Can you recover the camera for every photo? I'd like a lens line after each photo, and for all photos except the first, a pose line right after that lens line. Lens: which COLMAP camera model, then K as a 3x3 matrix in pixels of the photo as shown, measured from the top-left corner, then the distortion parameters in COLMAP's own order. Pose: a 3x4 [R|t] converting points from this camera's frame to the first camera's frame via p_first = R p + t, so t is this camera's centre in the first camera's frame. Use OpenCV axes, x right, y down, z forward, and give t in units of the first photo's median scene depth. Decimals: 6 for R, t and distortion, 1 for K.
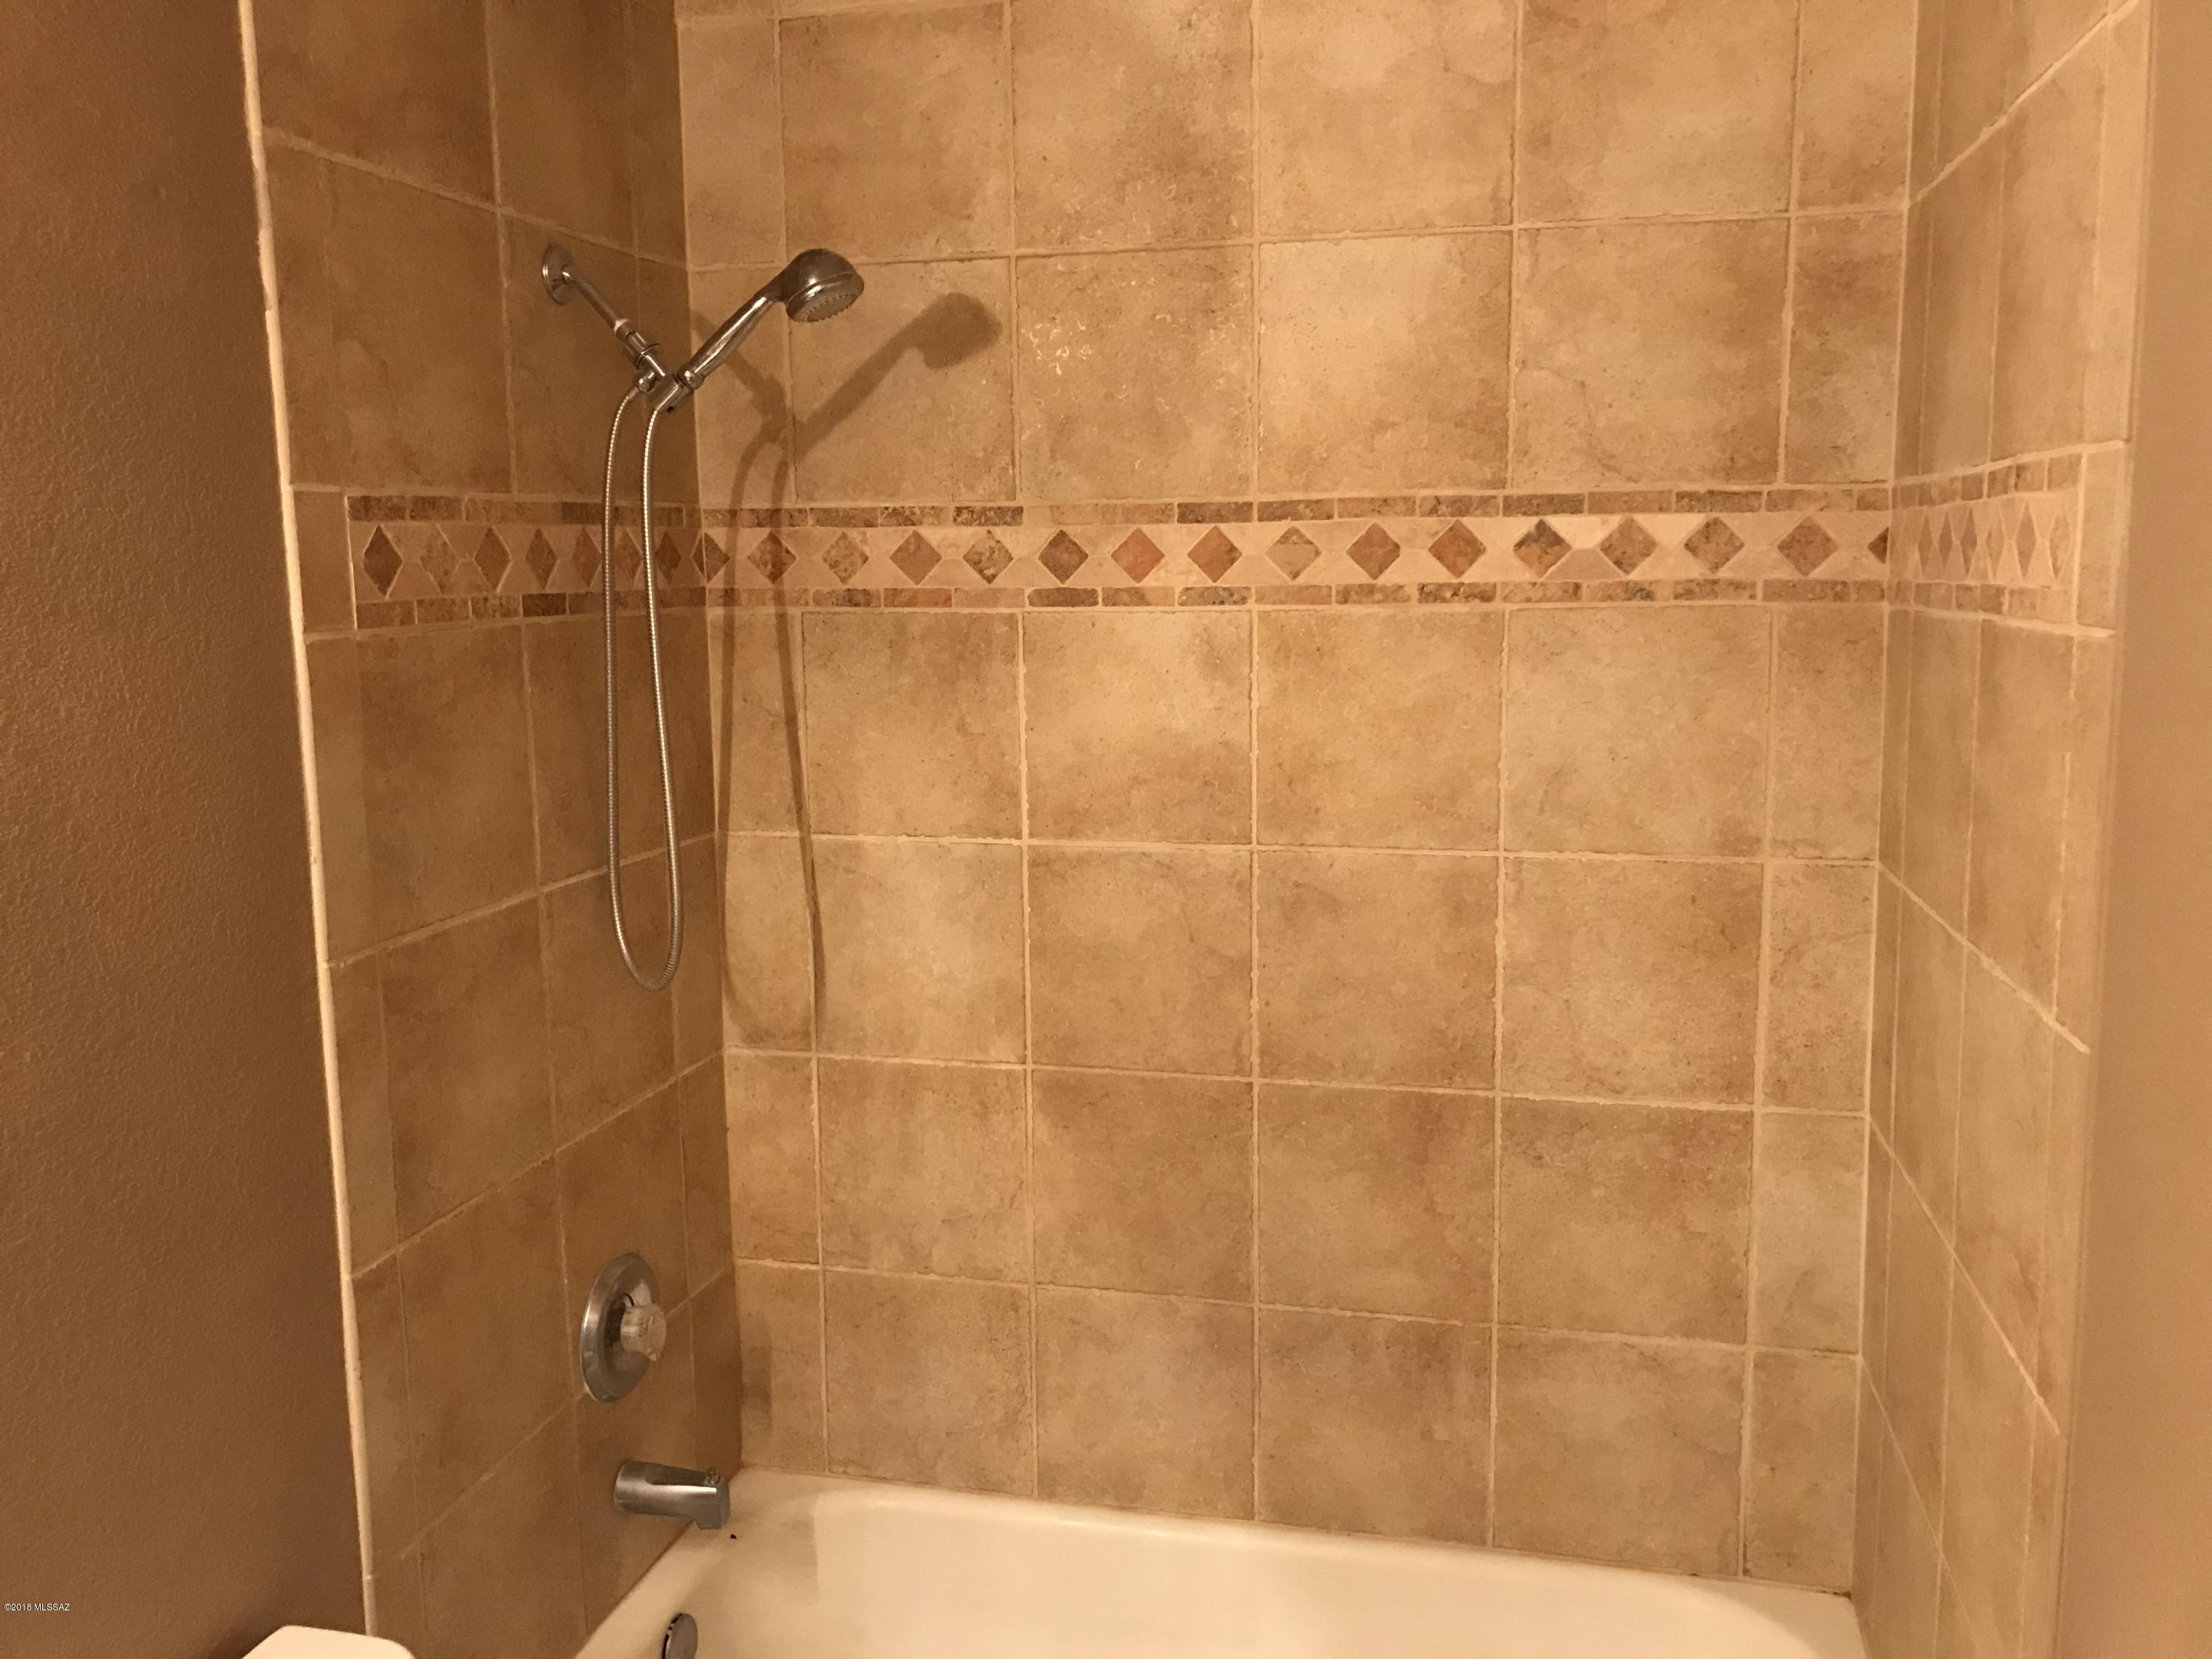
lens RADIAL K [[1813.6, 0, 1106.0], [0, 1813.6, 829.5], [0, 0, 1]] dist [0.085760, -0.157718]
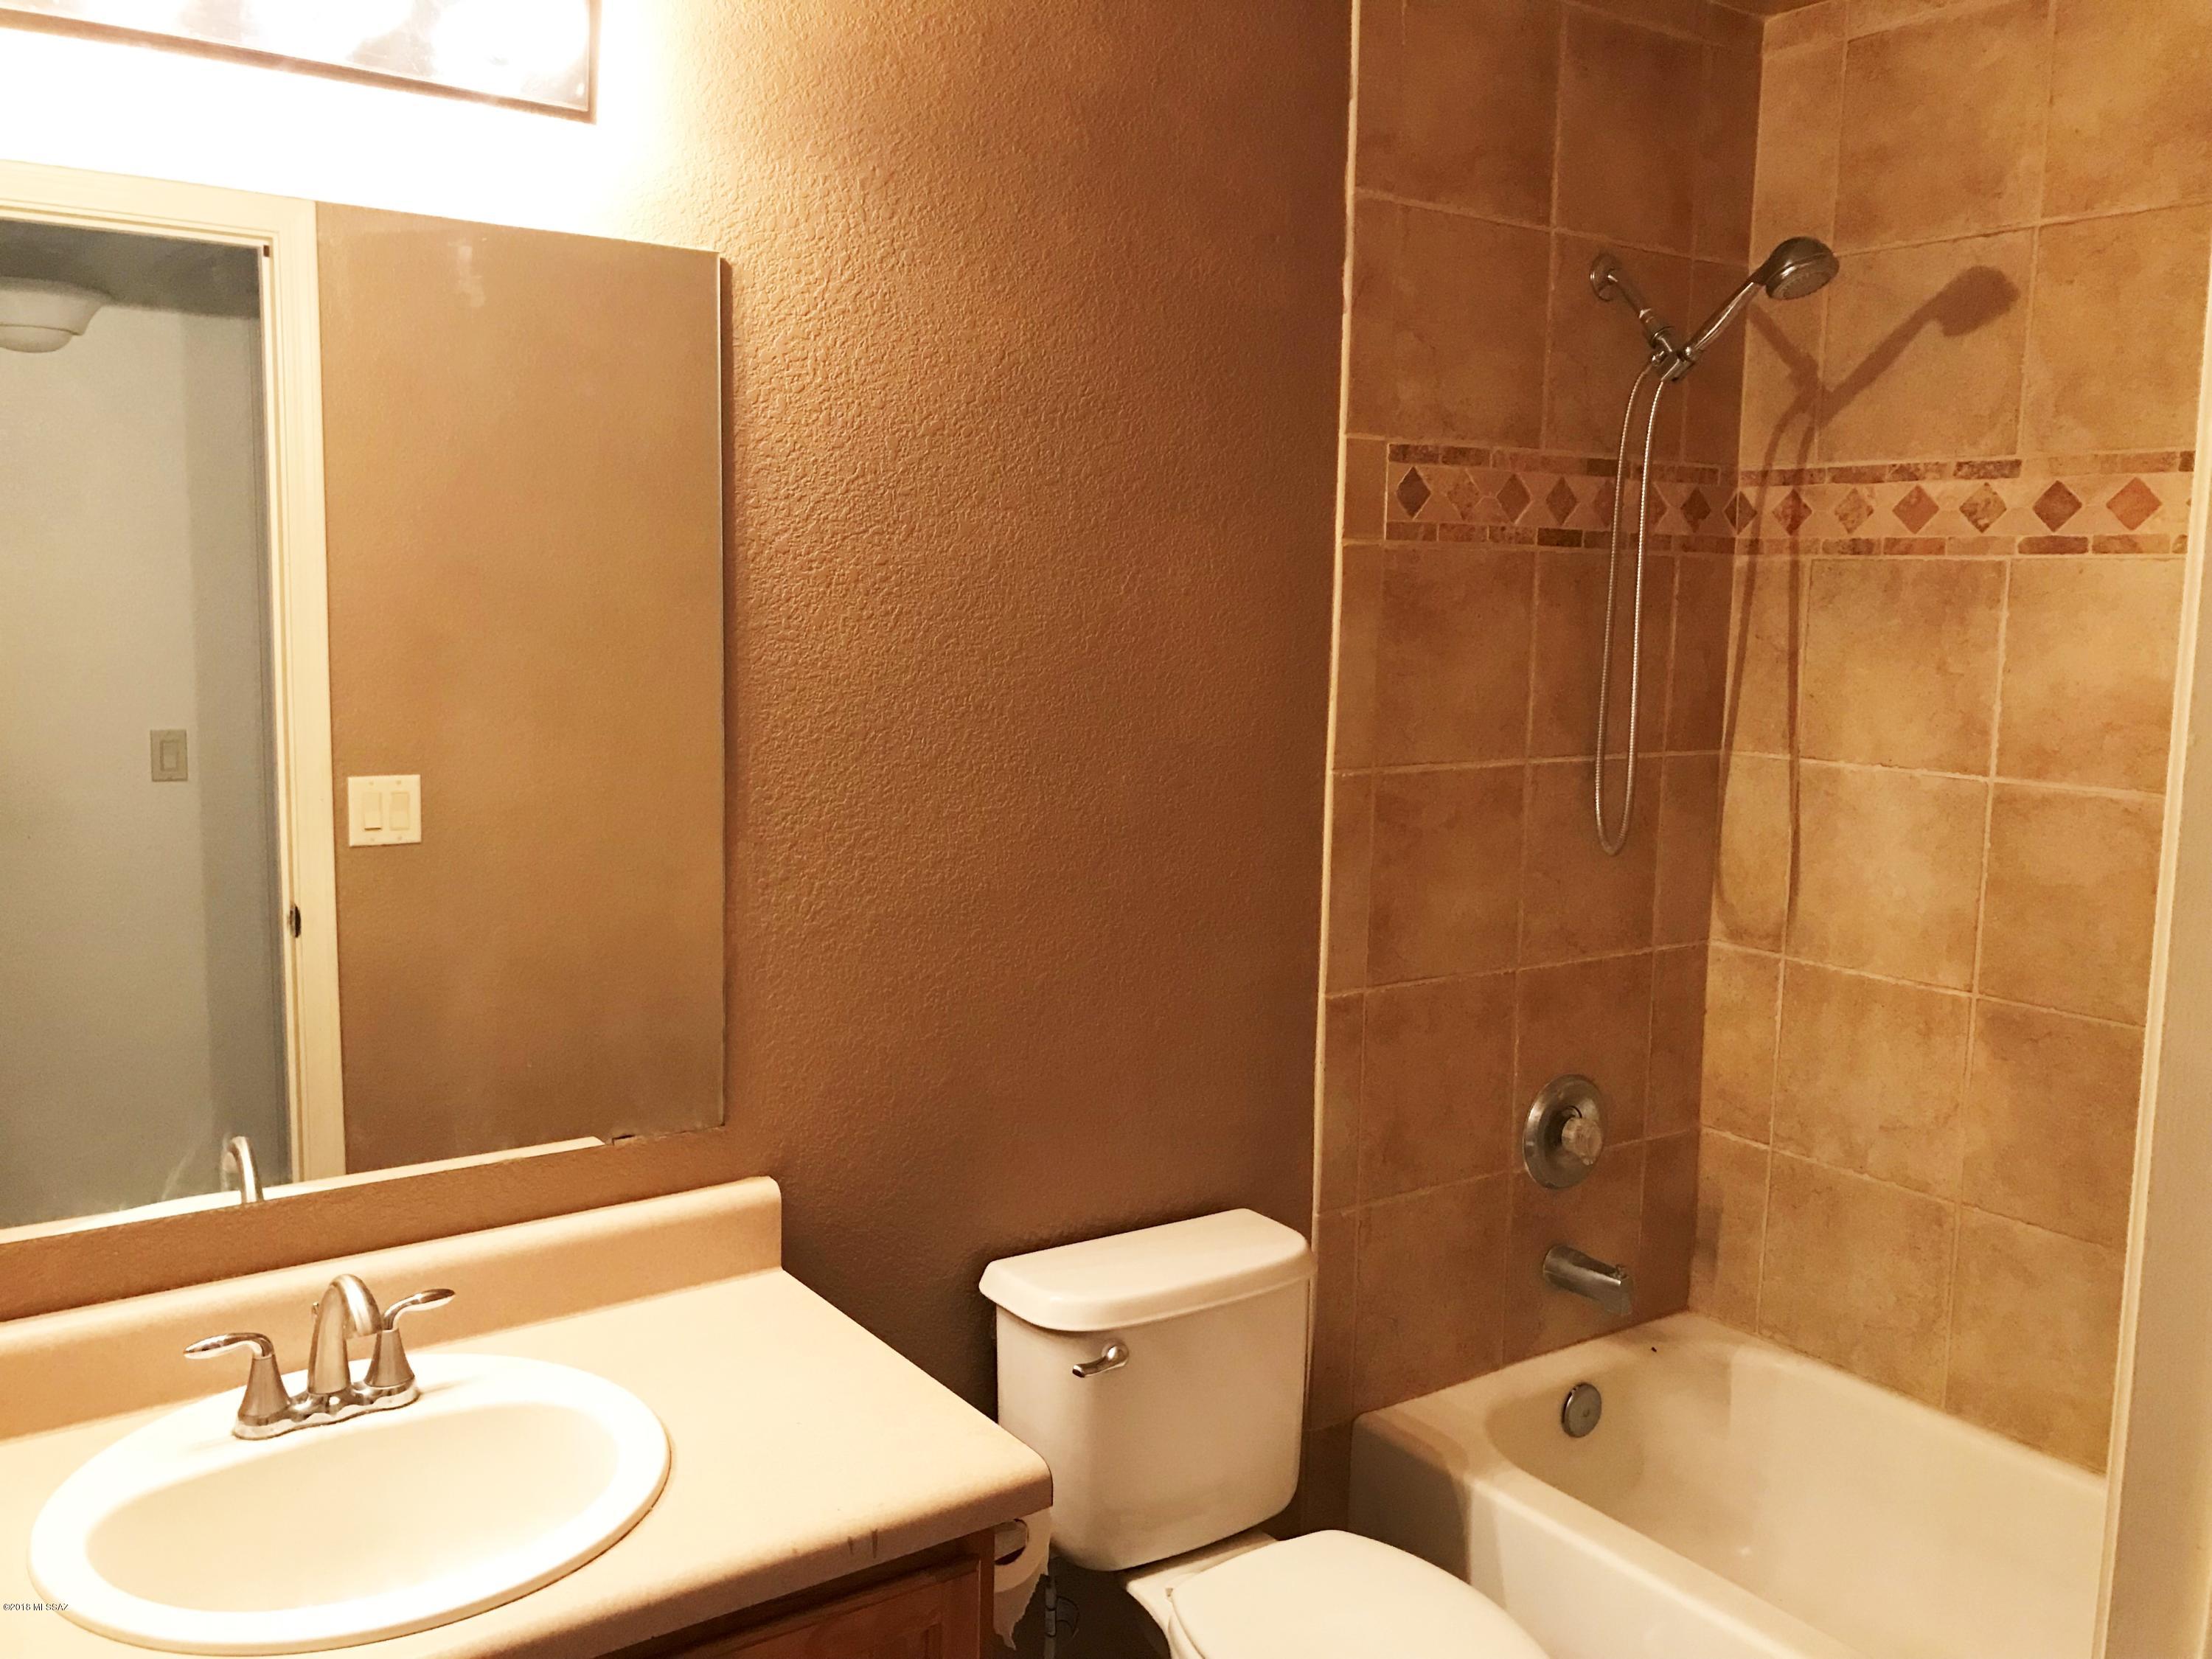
lens RADIAL K [[1819.2, 0, 1149.5], [0, 1819.2, 827.8], [0, 0, 1]] dist [0.005145, 0.044870]
pose [[0.765658, 0.110416, -0.633700, 0.259356], [-0.124368, 0.991979, 0.022577, 0.072784], [0.631110, 0.061525, 0.773249, -0.127240]]
